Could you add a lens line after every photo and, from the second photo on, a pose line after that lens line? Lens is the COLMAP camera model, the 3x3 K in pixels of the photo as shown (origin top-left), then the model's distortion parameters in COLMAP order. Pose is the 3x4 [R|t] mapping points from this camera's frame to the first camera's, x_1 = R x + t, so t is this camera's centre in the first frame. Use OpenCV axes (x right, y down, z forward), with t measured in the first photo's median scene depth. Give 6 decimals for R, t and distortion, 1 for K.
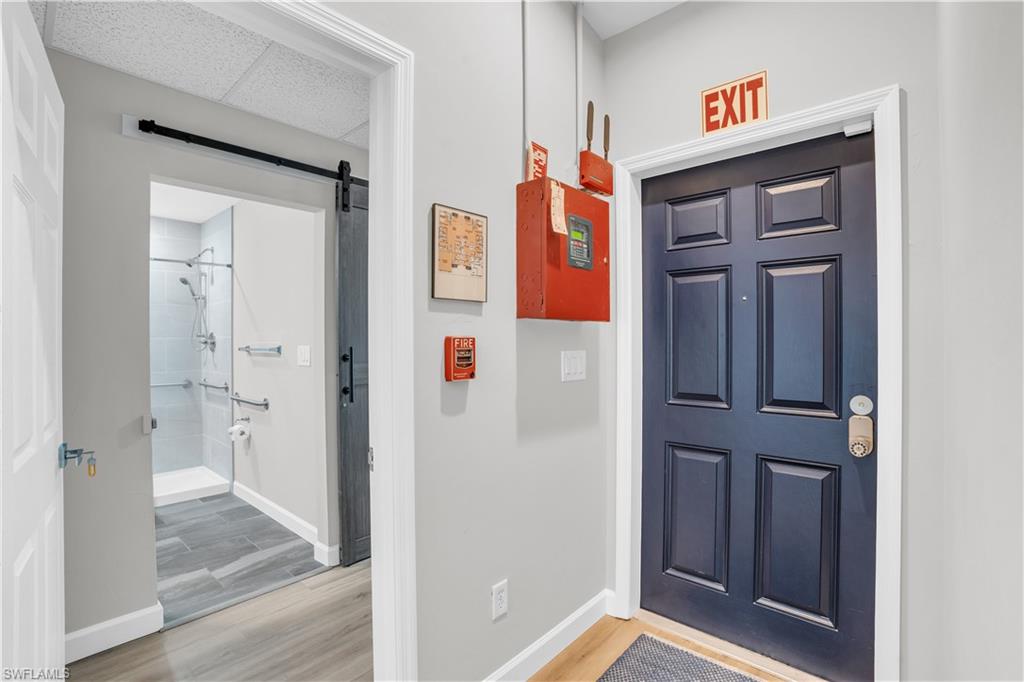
lens RADIAL K [[477.8, 0, 512.0], [0, 477.8, 341.0], [0, 0, 1]] dist [-0.069291, 0.024674]
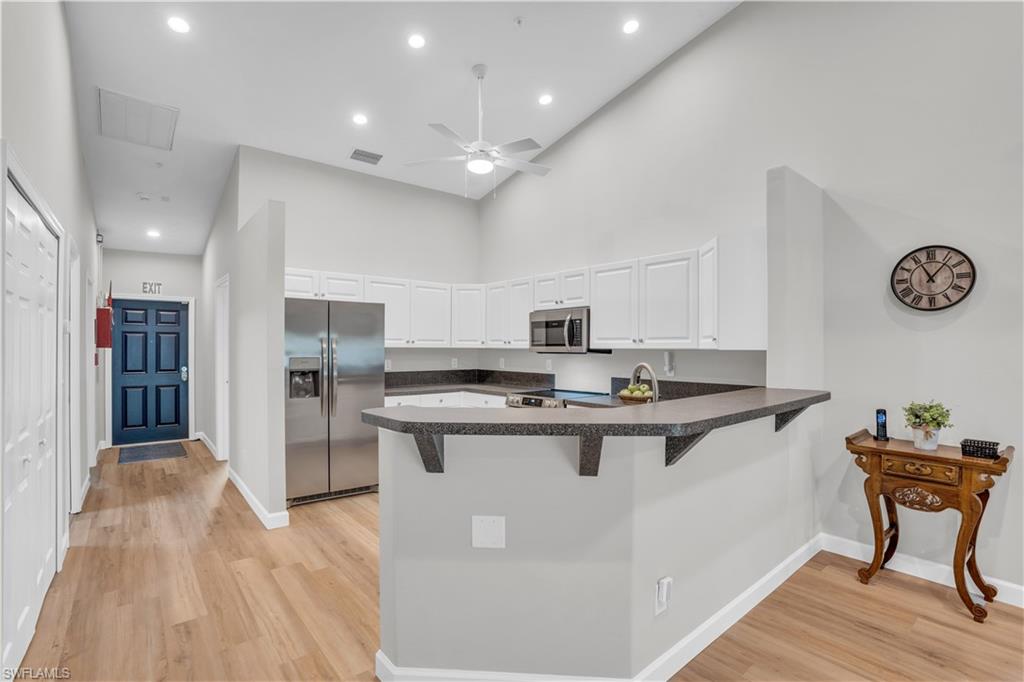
lens RADIAL K [[477.8, 0, 512.0], [0, 477.8, 341.0], [0, 0, 1]] dist [-0.069291, 0.024674]
pose [[0.146068, 0.011612, 0.989206, -2.728130], [0.002332, 0.999924, -0.012082, -0.052209], [-0.989272, 0.004071, 0.146030, -2.341005]]
